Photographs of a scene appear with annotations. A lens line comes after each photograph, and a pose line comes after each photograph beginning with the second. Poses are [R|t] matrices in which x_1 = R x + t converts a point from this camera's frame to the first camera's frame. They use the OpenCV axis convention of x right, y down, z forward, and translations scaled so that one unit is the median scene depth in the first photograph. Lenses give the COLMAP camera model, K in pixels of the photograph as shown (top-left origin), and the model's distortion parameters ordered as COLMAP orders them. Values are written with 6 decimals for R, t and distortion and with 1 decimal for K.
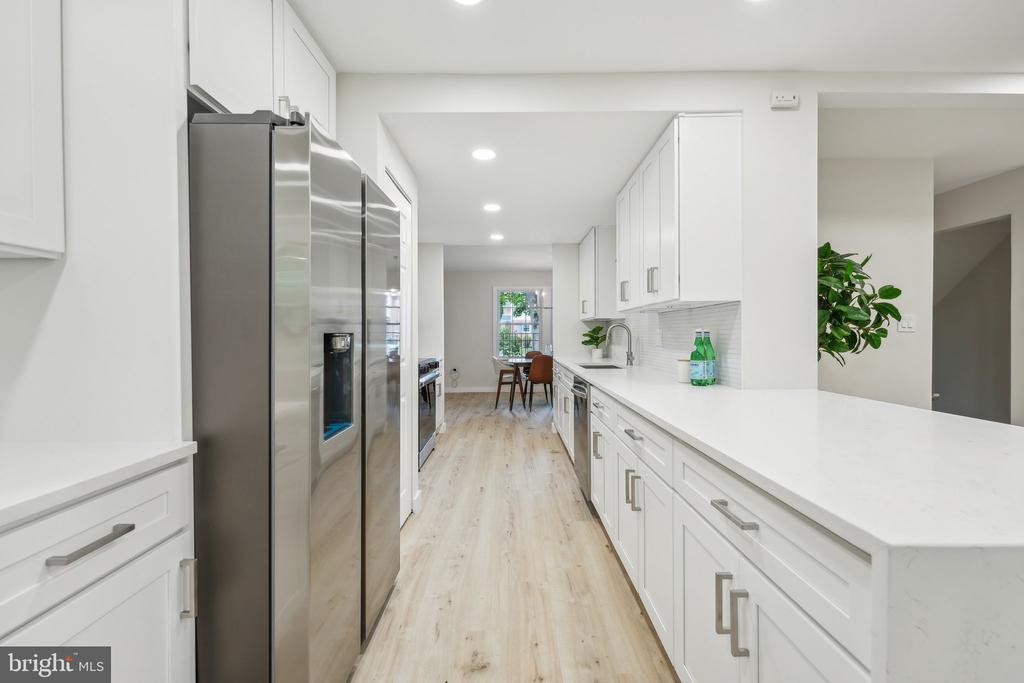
lens RADIAL K [[422.5, 0, 511.8], [0, 422.5, 323.8], [0, 0, 1]] dist [0.000961, -0.000220]
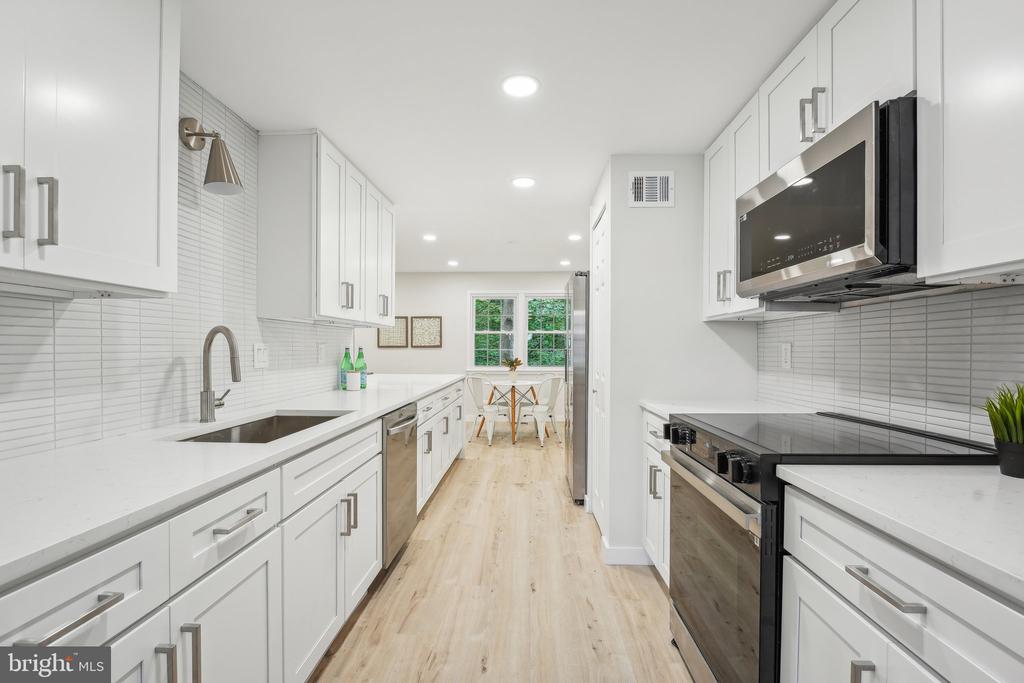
lens RADIAL K [[453.5, 0, 514.7], [0, 453.5, 348.8], [0, 0, 1]] dist [0.000153, 0.000008]
pose [[-0.999380, 0.001867, 0.035145, -0.103494], [0.001217, 0.999828, -0.018511, 0.051749], [-0.035174, -0.018456, -0.999211, 2.615668]]
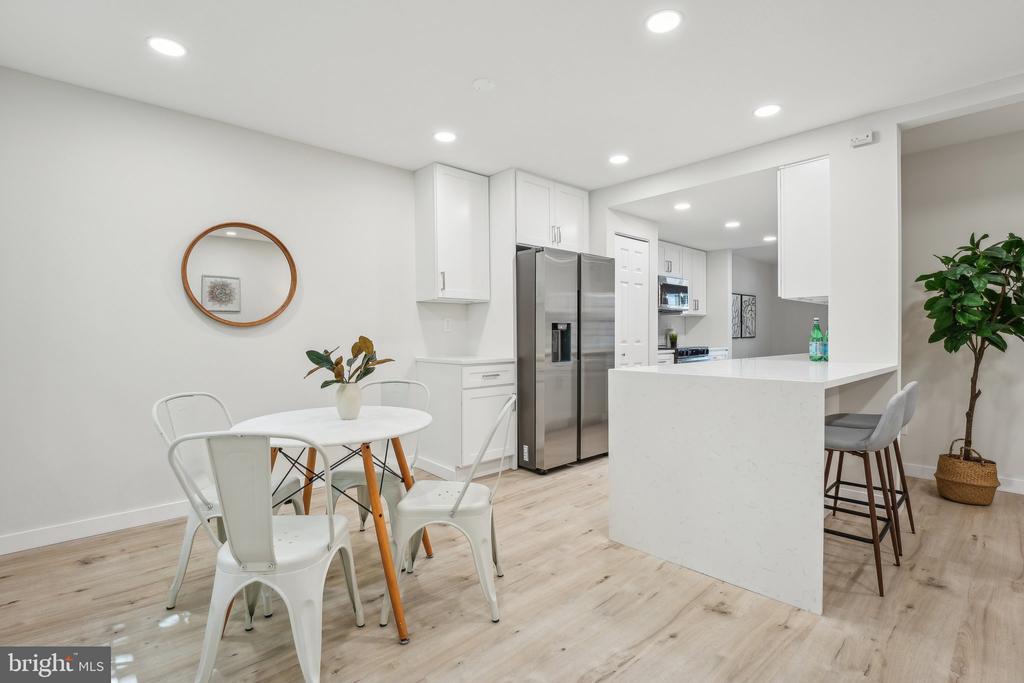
lens RADIAL K [[487.8, 0, 512.0], [0, 487.8, 341.5], [0, 0, 1]] dist [0.000304, -0.000007]
pose [[0.673241, 0.010744, -0.739345, 1.004859], [0.015529, 0.999468, 0.028665, 0.025621], [0.739260, -0.030780, 0.672717, -0.781075]]
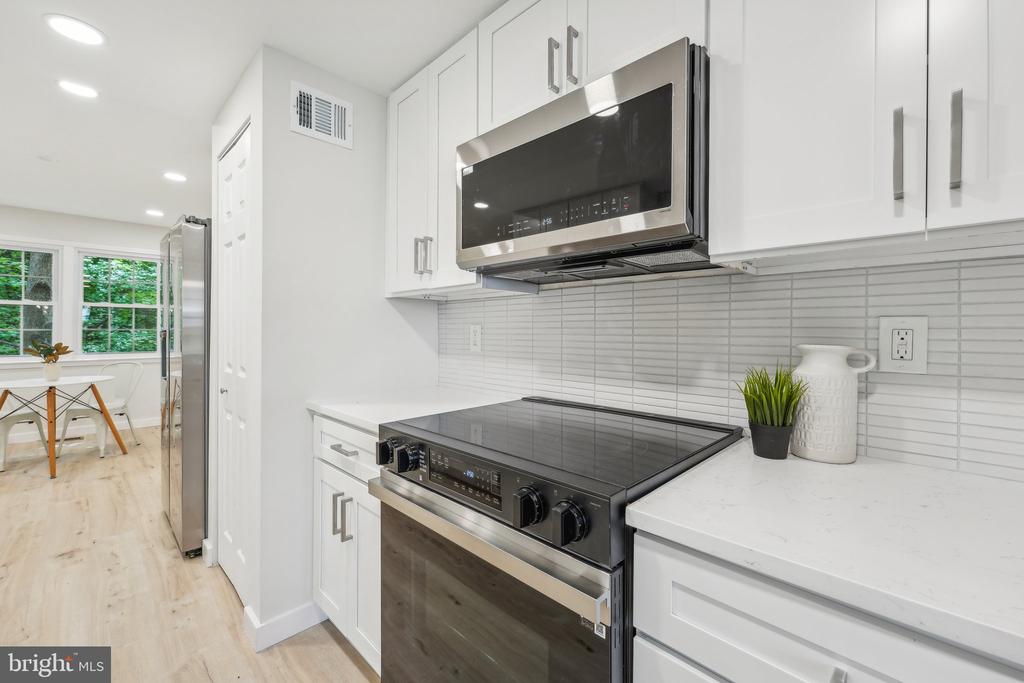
lens RADIAL K [[415.6, 0, 508.3], [0, 415.6, 331.5], [0, 0, 1]] dist [-0.001015, -0.000170]
pose [[-0.701559, 0.002687, -0.712607, -0.094009], [0.010620, 0.999921, -0.006684, 0.041652], [0.712532, -0.012257, -0.701532, 2.241879]]
